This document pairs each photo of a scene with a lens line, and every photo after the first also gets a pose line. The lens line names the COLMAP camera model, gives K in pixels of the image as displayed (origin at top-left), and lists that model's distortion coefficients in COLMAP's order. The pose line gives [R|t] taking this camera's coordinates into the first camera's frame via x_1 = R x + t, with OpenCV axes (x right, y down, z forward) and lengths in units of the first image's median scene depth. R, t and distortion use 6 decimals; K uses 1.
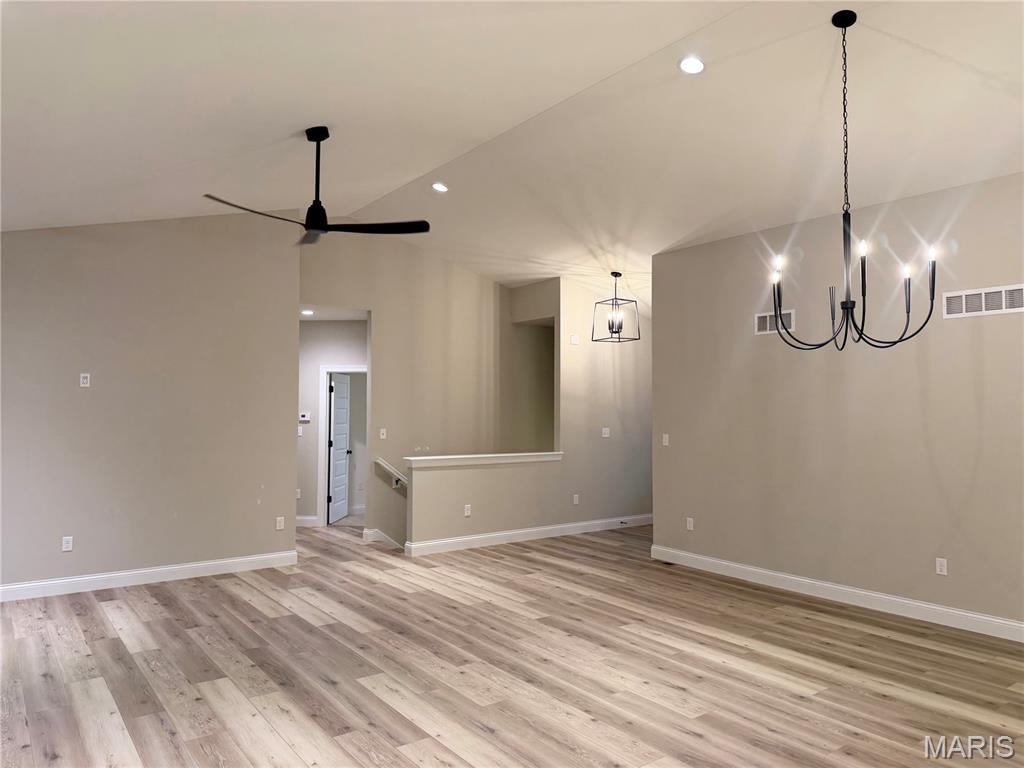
lens RADIAL K [[726.4, 0, 513.7], [0, 726.4, 383.4], [0, 0, 1]] dist [0.023272, -0.018328]
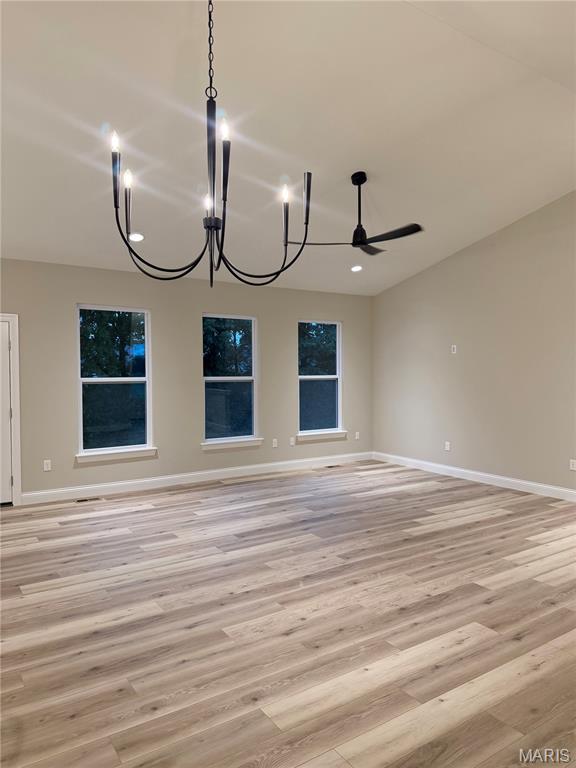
lens RADIAL K [[544.8, 0, 290.2], [0, 544.8, 385.2], [0, 0, 1]] dist [0.023272, -0.018328]
pose [[-0.041249, 0.032447, -0.998622, 0.860716], [0.022554, 0.999248, 0.031536, 0.042808], [0.998894, -0.021222, -0.041950, 0.916078]]
